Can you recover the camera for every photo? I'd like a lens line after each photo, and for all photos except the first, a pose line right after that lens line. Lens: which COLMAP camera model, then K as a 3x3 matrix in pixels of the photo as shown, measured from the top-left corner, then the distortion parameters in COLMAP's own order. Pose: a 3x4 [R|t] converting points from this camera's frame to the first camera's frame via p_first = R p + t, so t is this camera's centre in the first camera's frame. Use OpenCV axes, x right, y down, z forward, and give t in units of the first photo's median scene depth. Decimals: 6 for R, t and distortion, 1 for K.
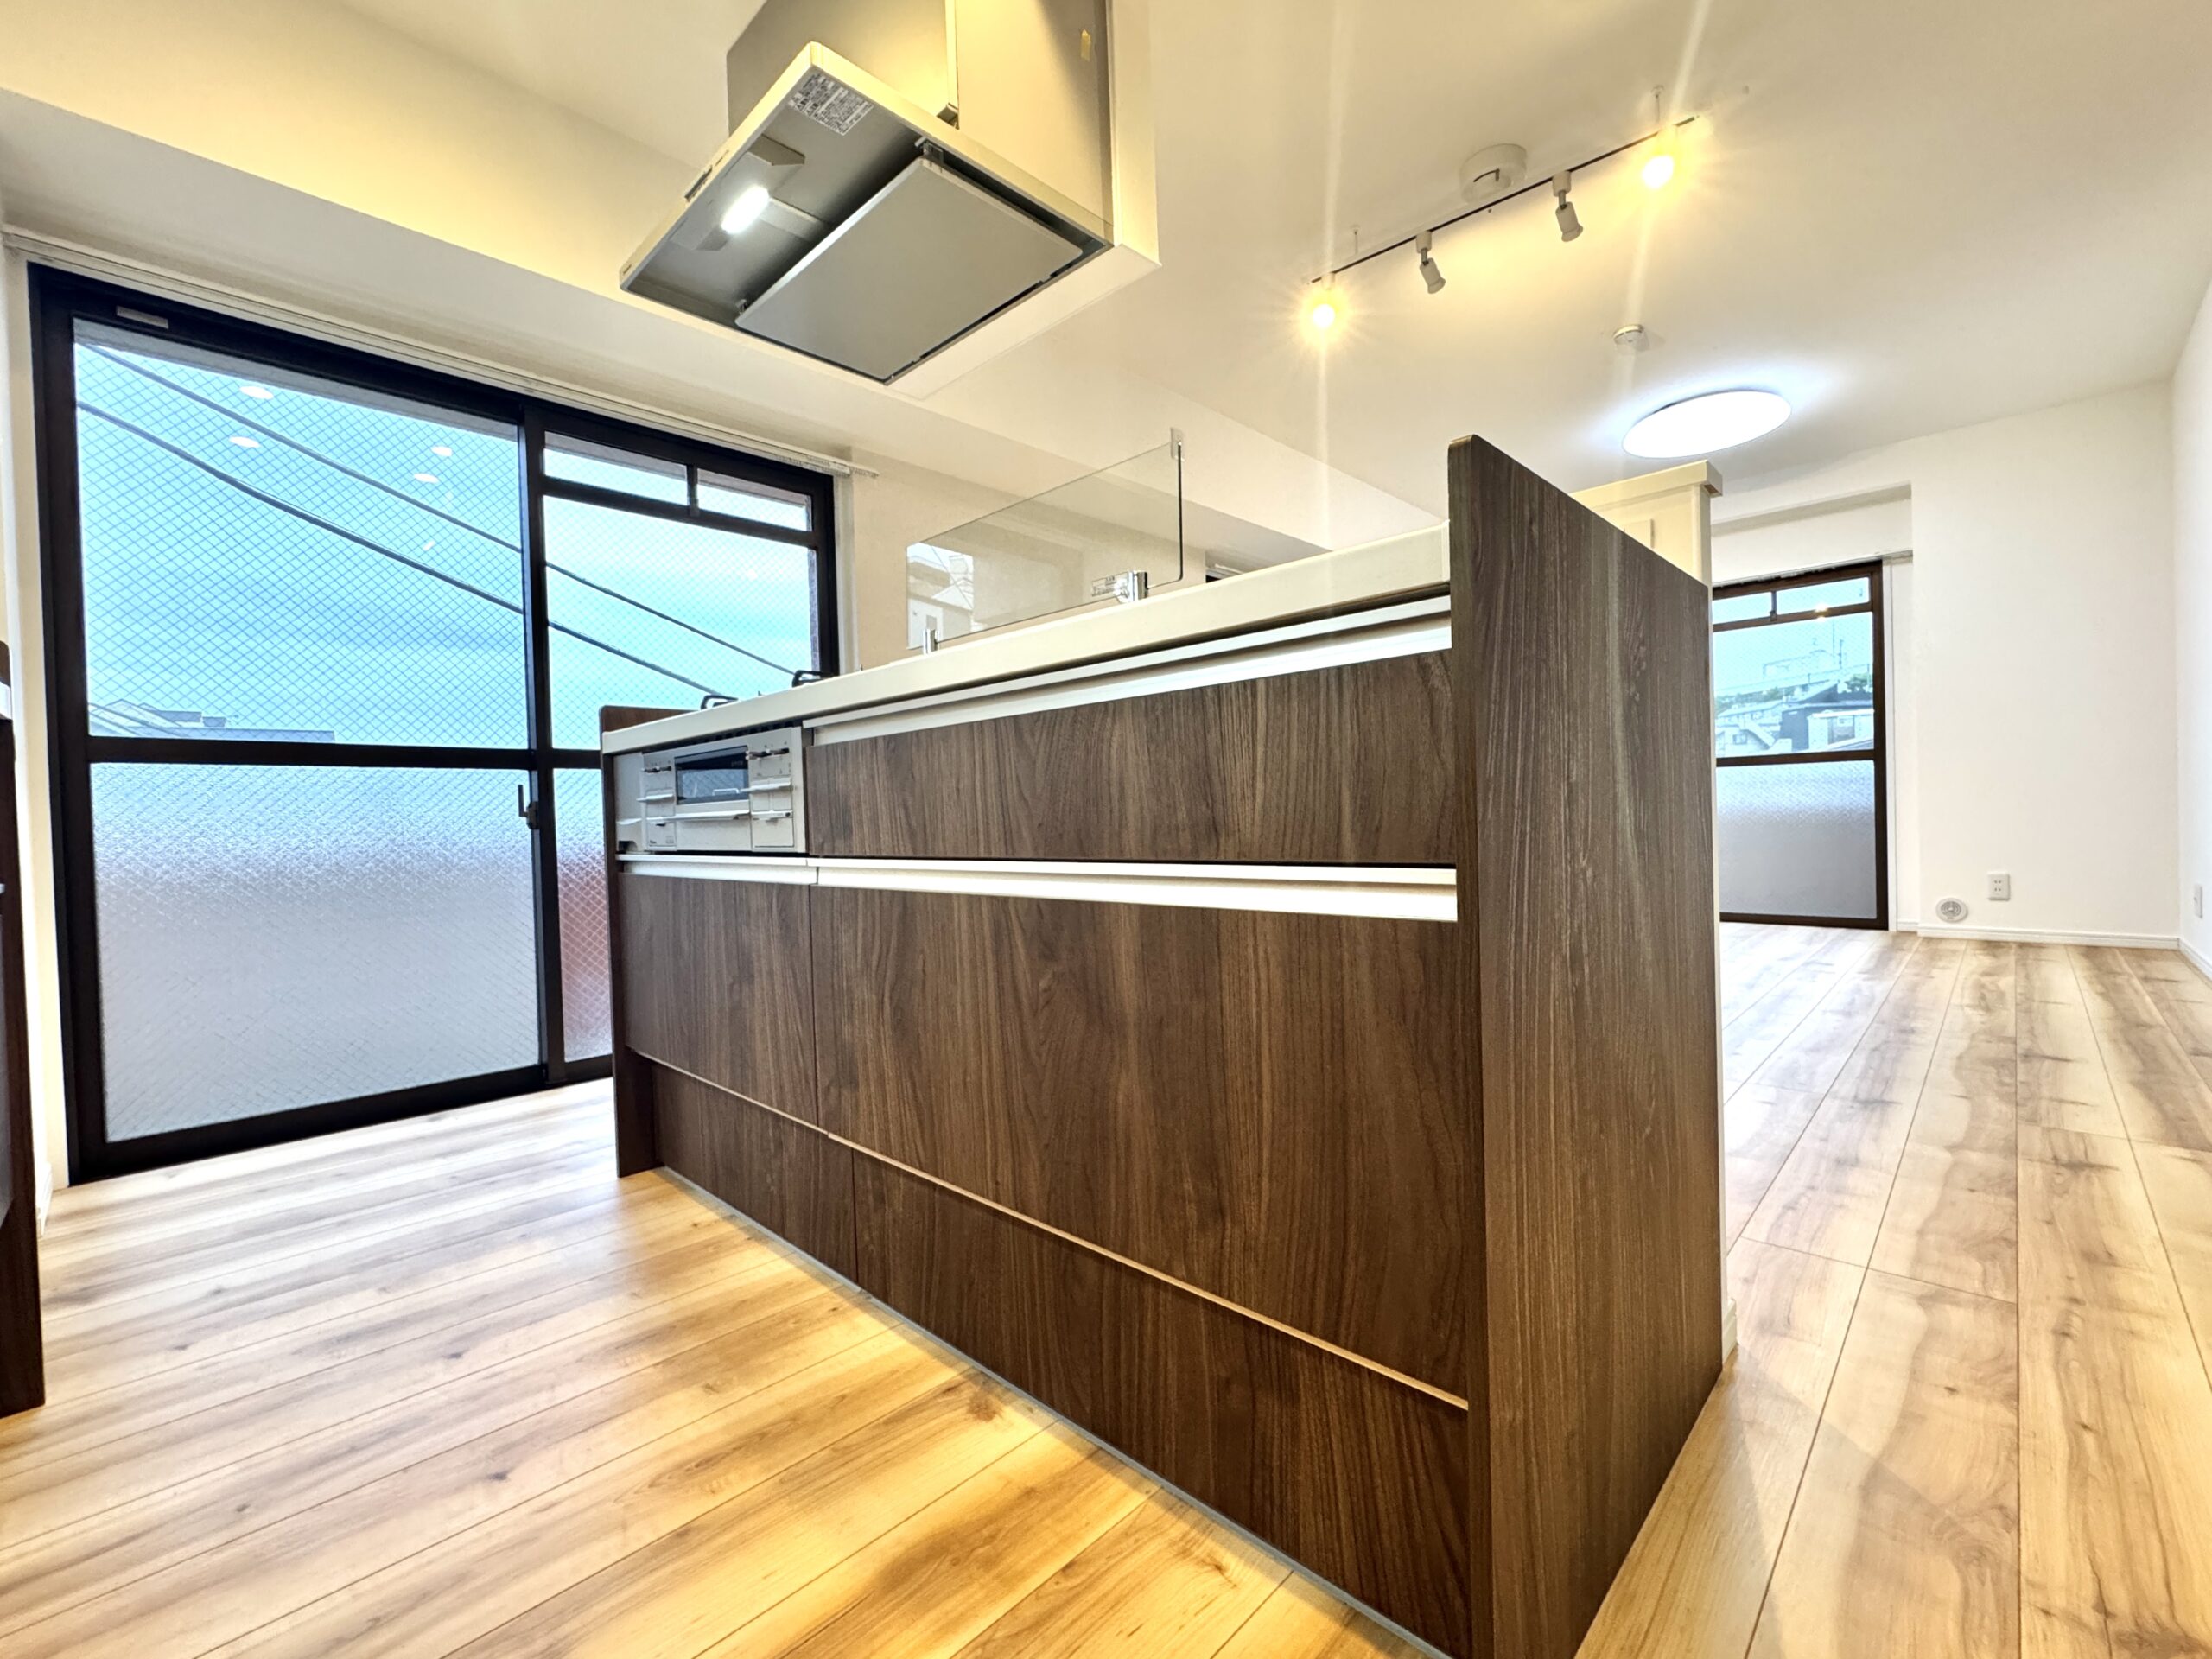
lens RADIAL K [[928.9, 0, 1102.6], [0, 928.9, 824.6], [0, 0, 1]] dist [-0.004411, -0.000664]
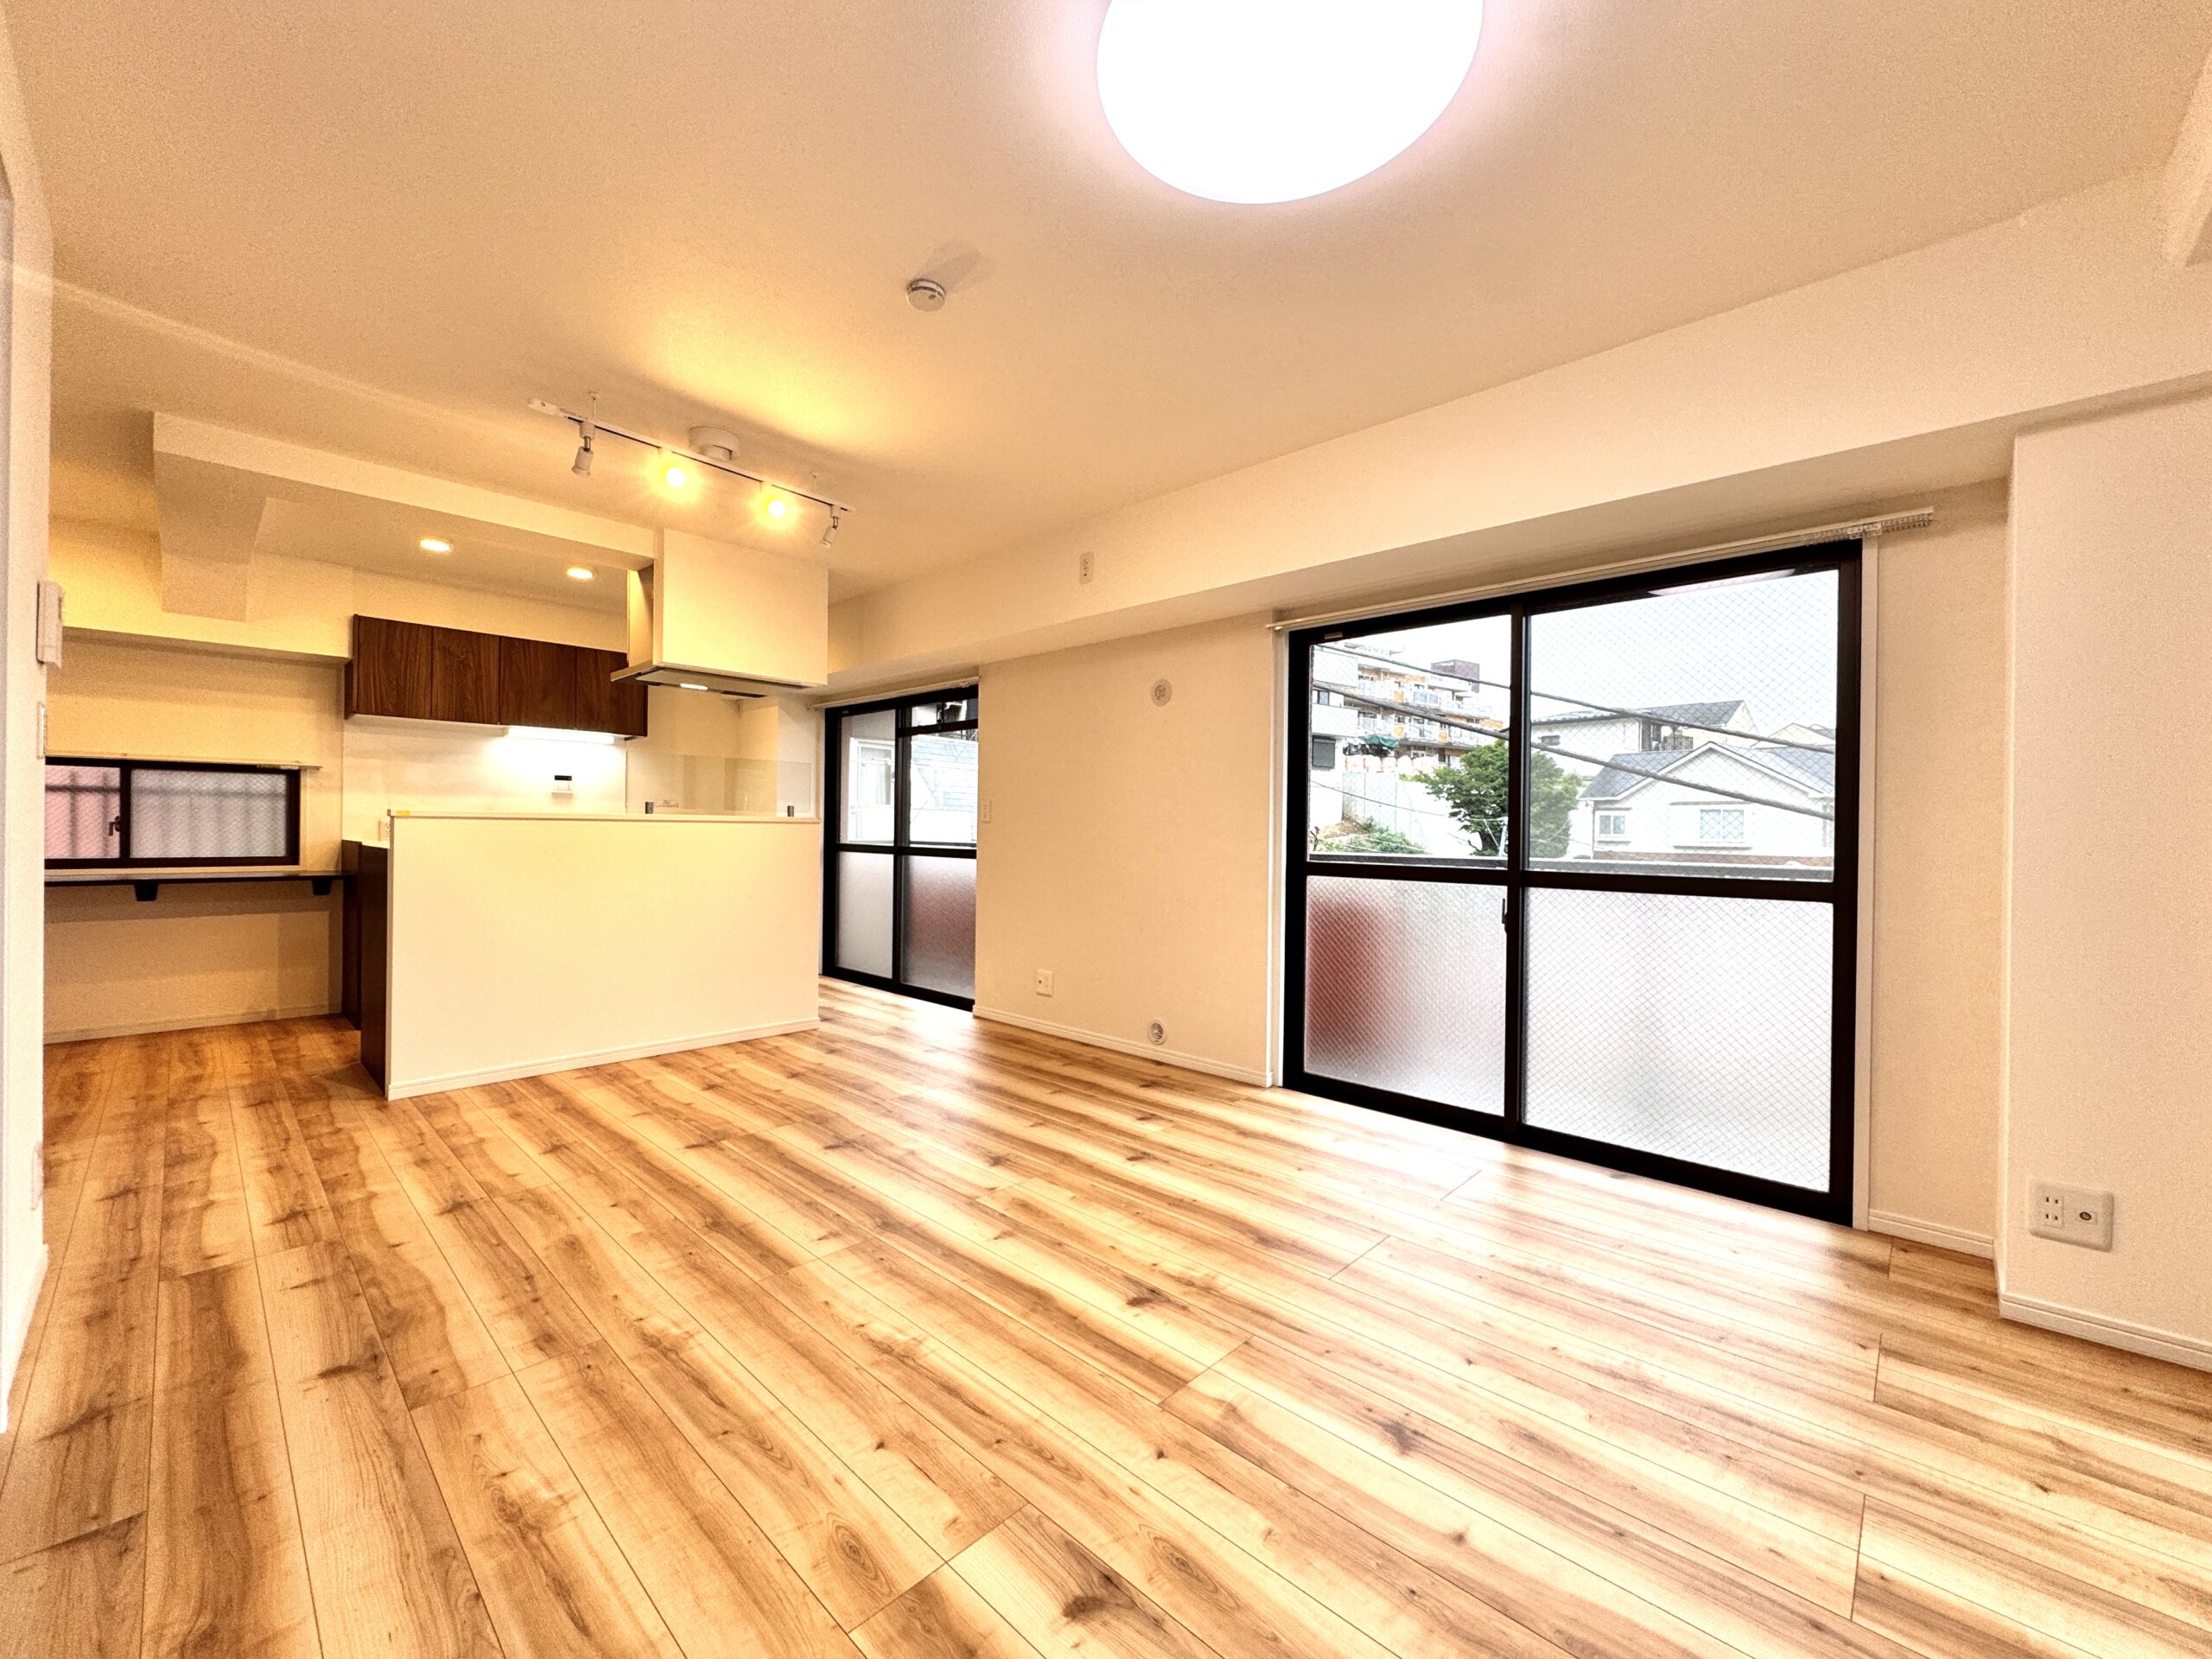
lens RADIAL K [[877.8, 0, 1103.6], [0, 877.8, 829.1], [0, 0, 1]] dist [-0.002076, -0.000186]
pose [[0.017703, 0.025258, -0.999524, 2.326116], [-0.024089, 0.999401, 0.024828, -0.290036], [0.999553, 0.023638, 0.018301, 2.131866]]
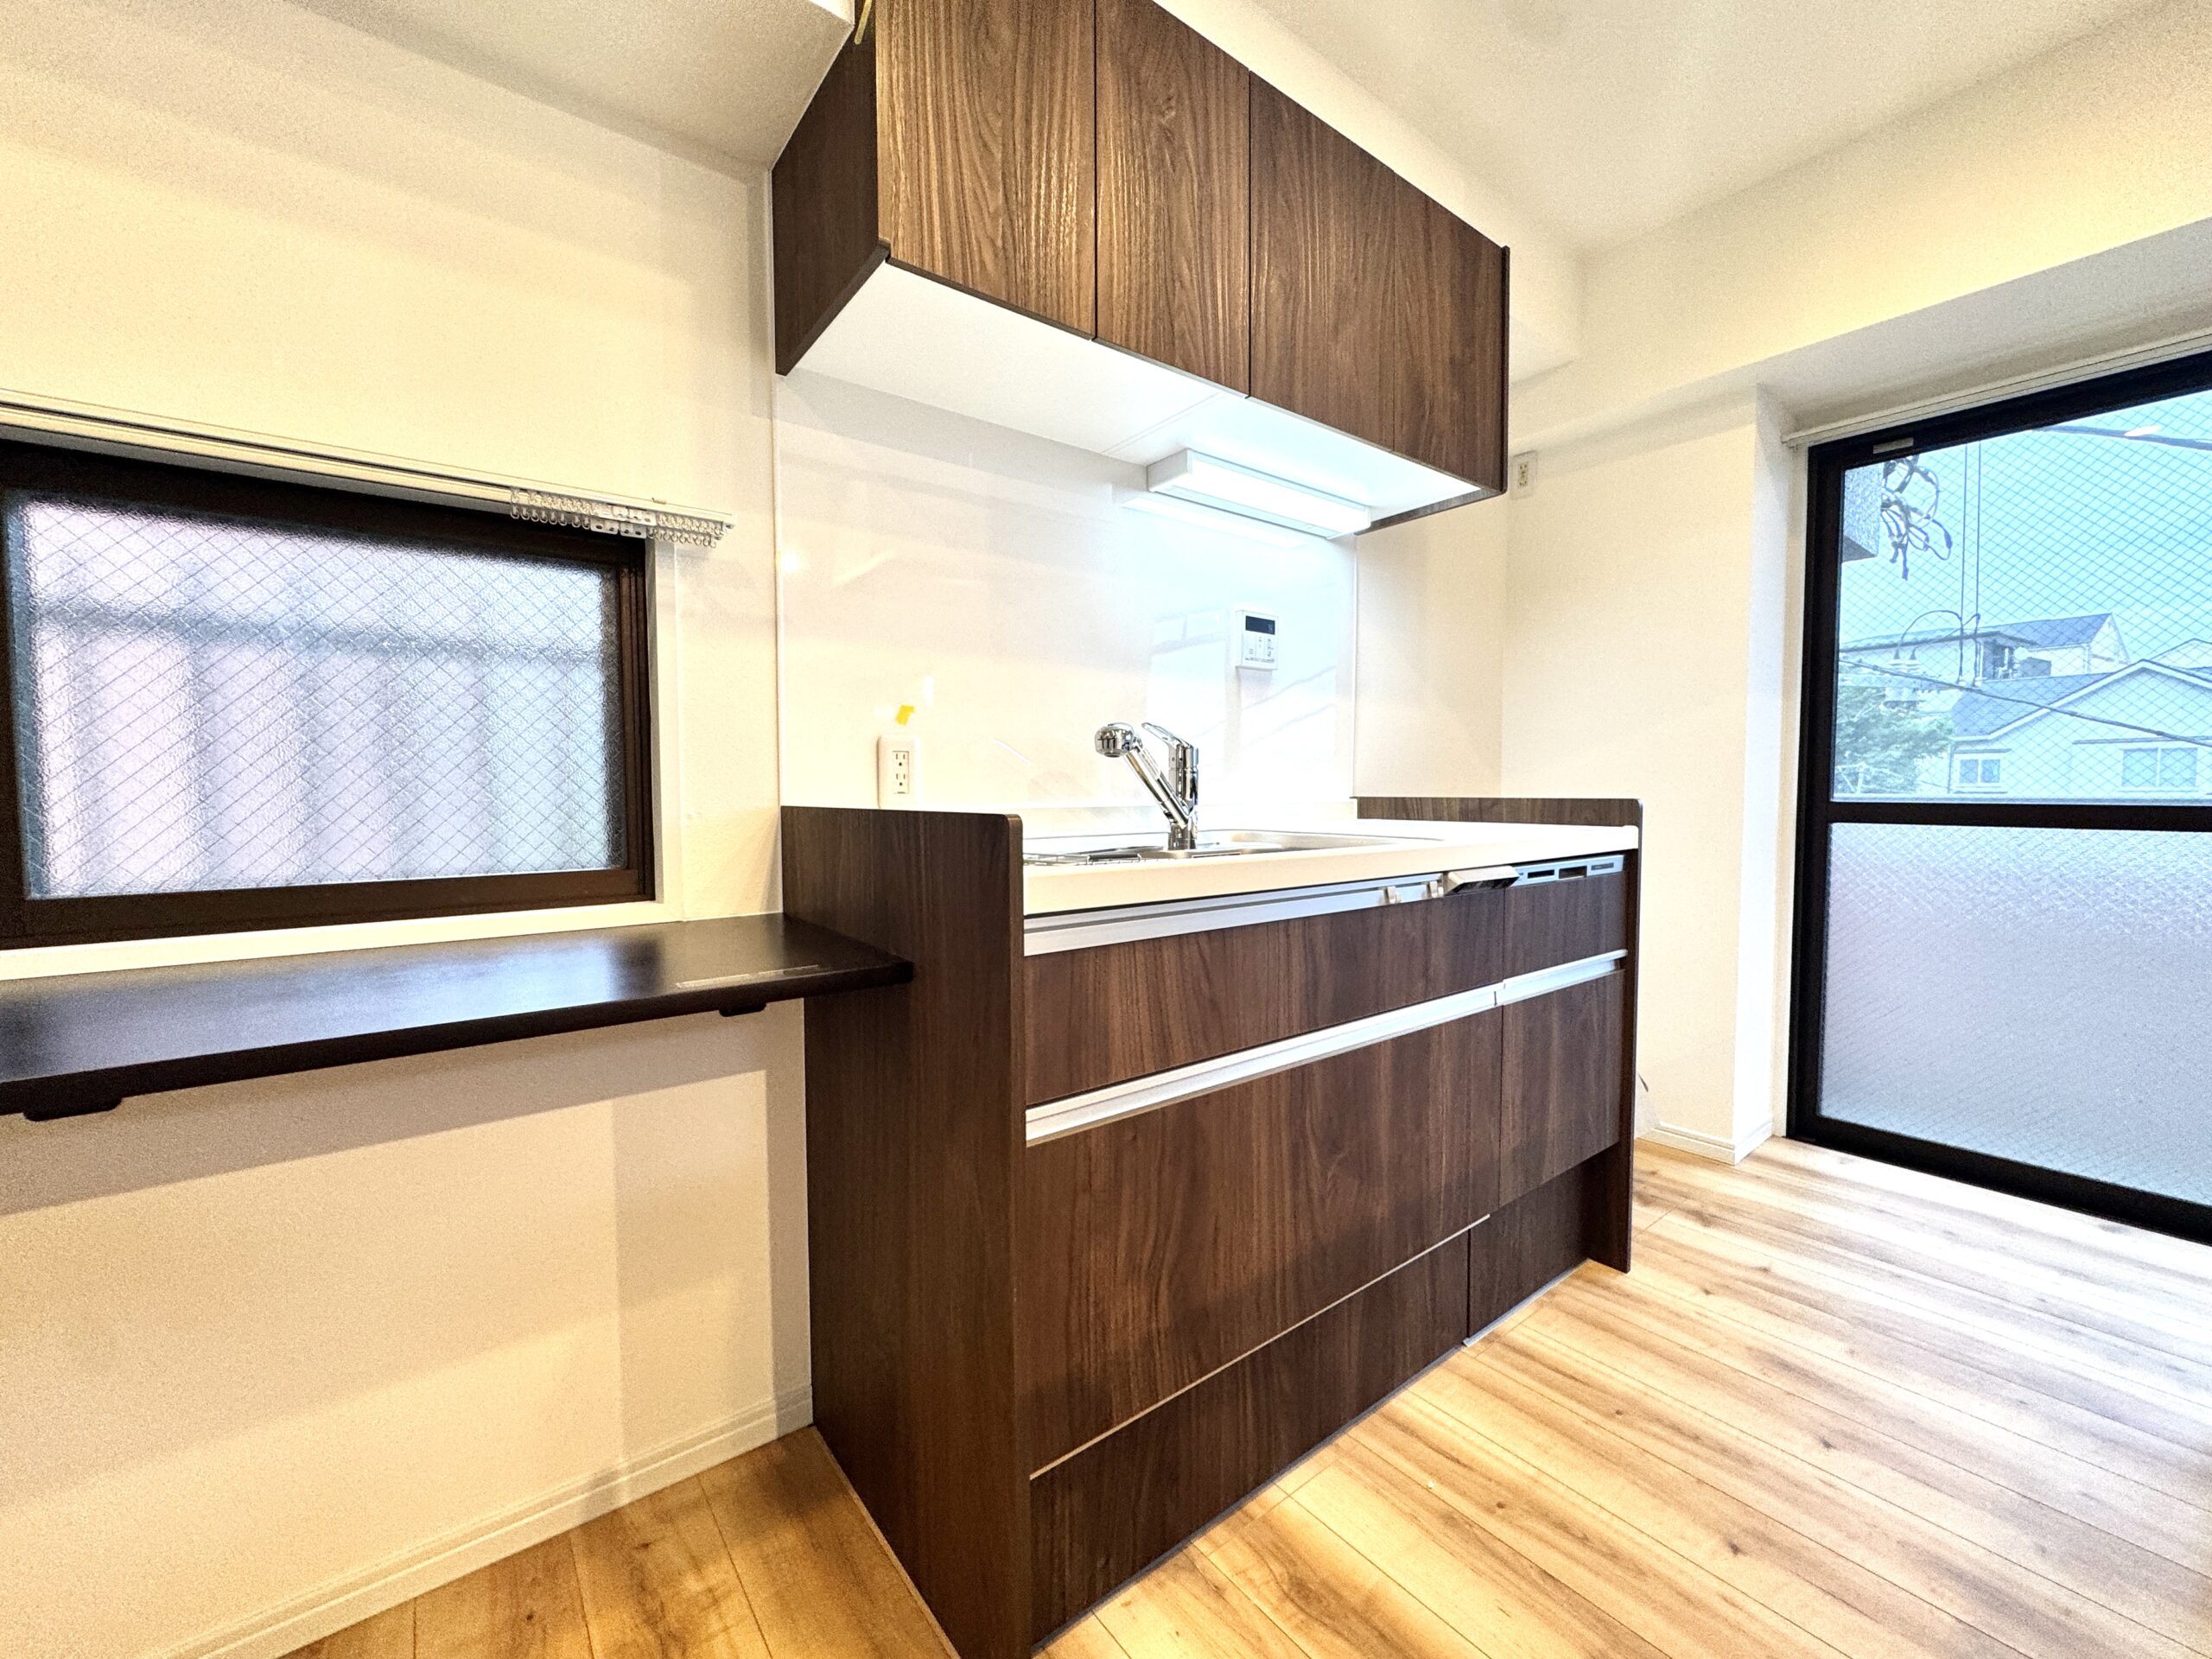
lens RADIAL K [[877.8, 0, 1122.1], [0, 877.8, 829.1], [0, 0, 1]] dist [-0.002076, -0.000186]
pose [[-0.136691, 0.067940, -0.988281, 0.283036], [0.000957, 0.997654, 0.068452, -0.164172], [0.990613, 0.008411, -0.136436, 0.213509]]
